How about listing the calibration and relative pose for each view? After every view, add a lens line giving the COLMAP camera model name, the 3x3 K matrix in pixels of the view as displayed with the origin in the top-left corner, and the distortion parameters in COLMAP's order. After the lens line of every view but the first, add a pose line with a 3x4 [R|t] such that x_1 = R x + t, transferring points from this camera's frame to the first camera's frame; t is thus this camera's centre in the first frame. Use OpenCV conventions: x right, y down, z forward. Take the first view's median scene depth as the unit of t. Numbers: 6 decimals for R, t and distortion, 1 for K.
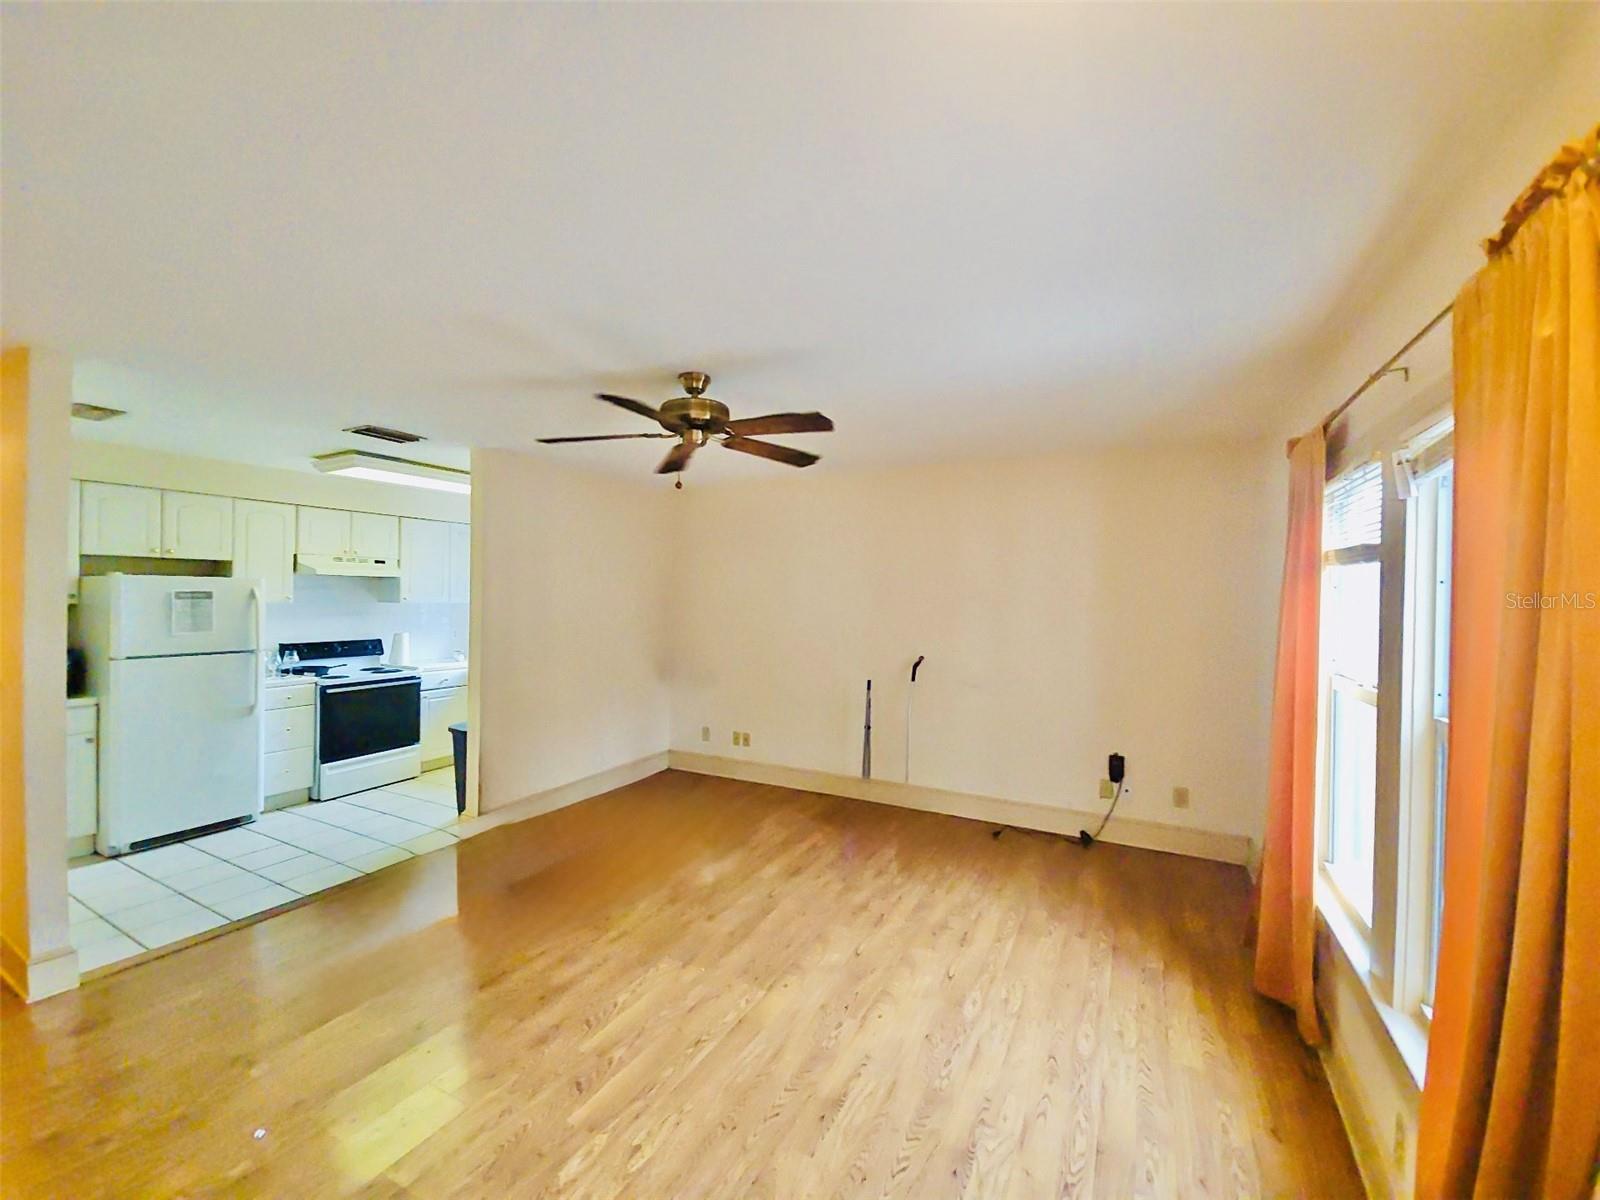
lens RADIAL K [[649.1, 0, 797.3], [0, 649.1, 596.6], [0, 0, 1]] dist [0.004128, -0.003690]
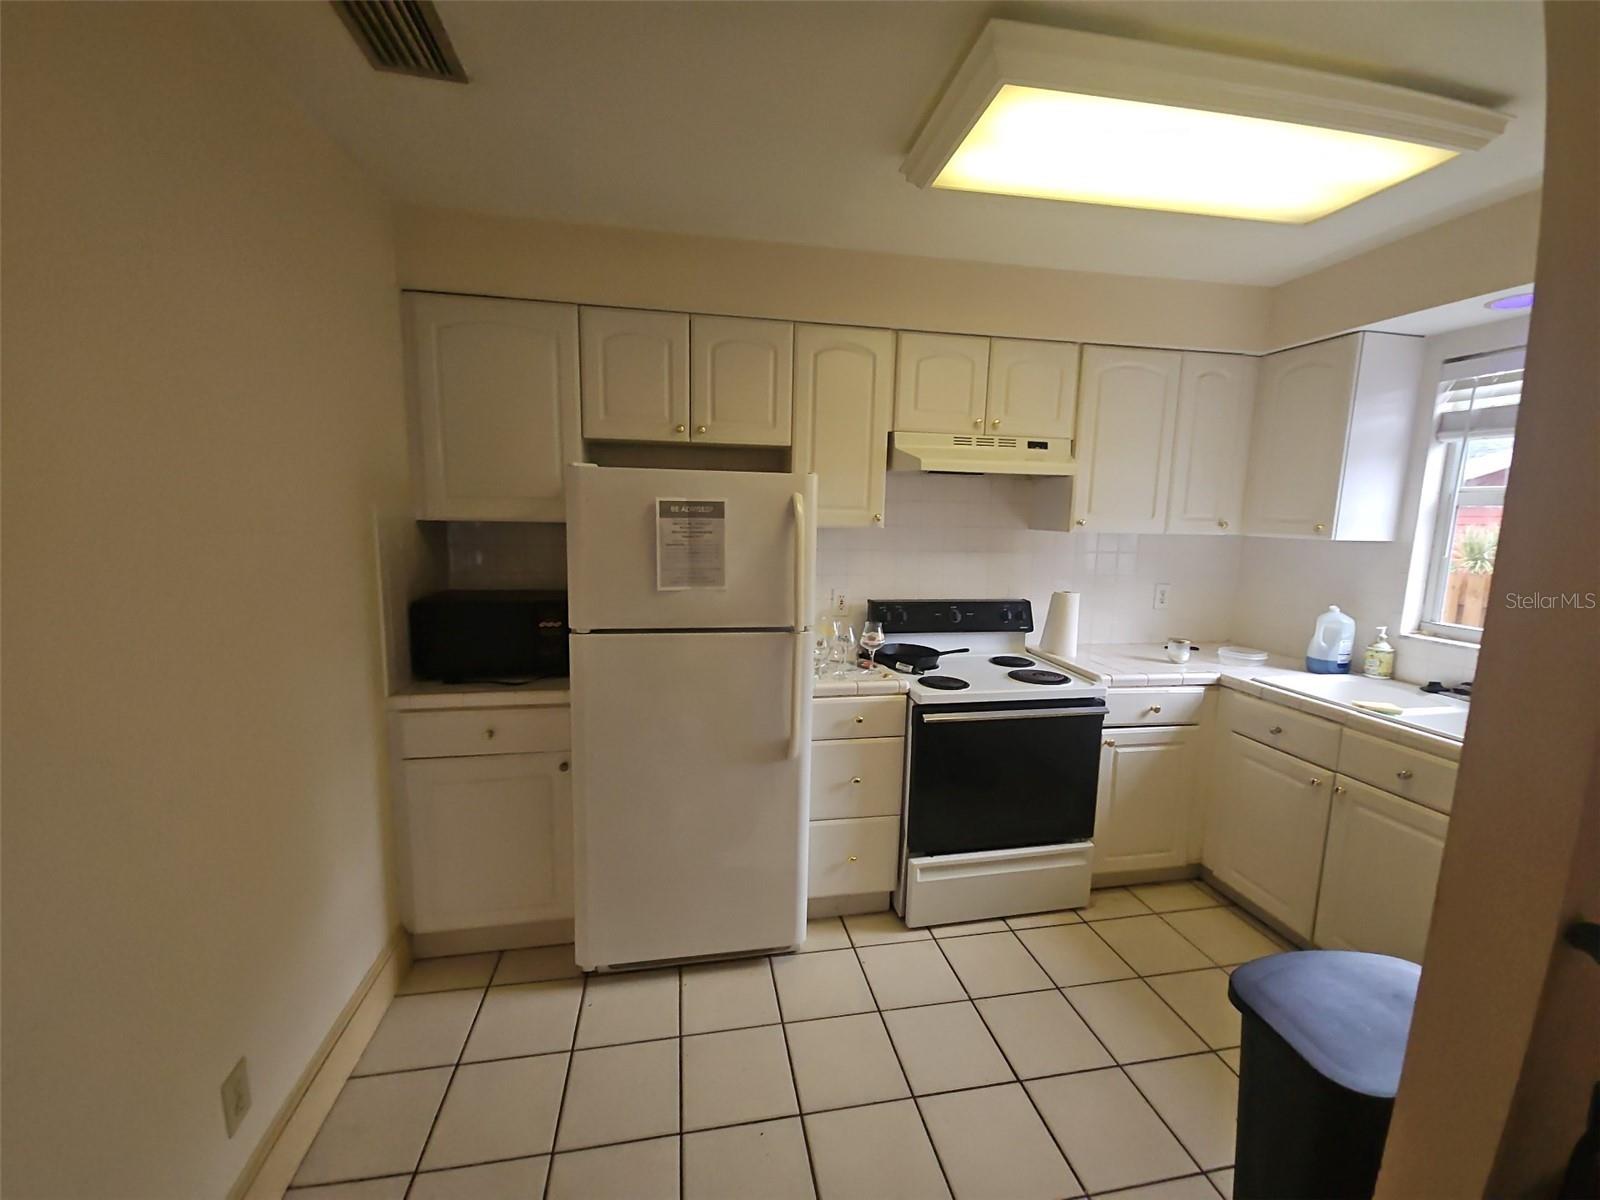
lens RADIAL K [[649.1, 0, 791.3], [0, 649.1, 593.9], [0, 0, 1]] dist [0.004128, -0.003690]
pose [[0.614563, 0.105424, -0.781792, -0.405418], [-0.014156, 0.992344, 0.122689, -0.000347], [0.788741, -0.064333, 0.611350, 0.614061]]
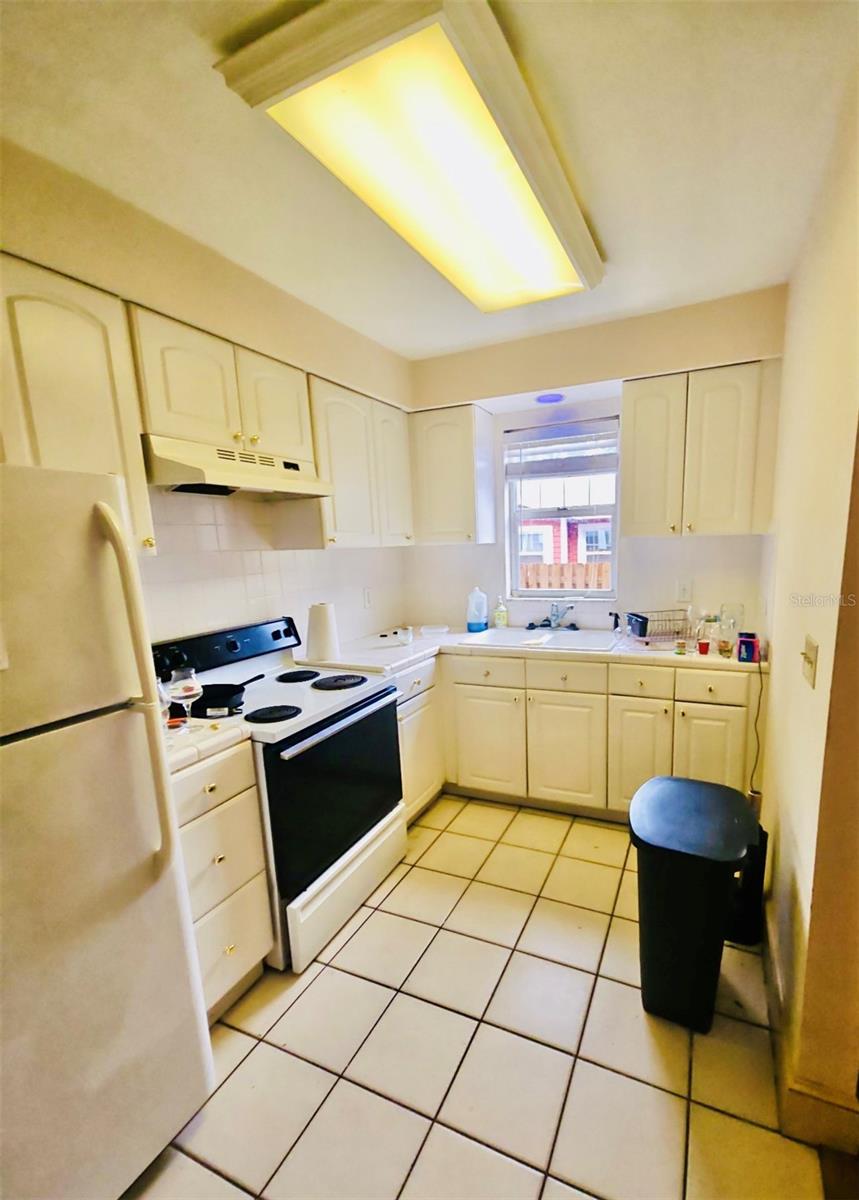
lens RADIAL K [[520.4, 0, 485.2], [0, 520.4, 633.3], [0, 0, 1]] dist [-0.003237, -0.001055]
pose [[0.995762, -0.055005, 0.073700, -0.585421], [0.040991, 0.982863, 0.179721, 0.008103], [-0.082323, -0.175938, 0.980953, 0.634750]]
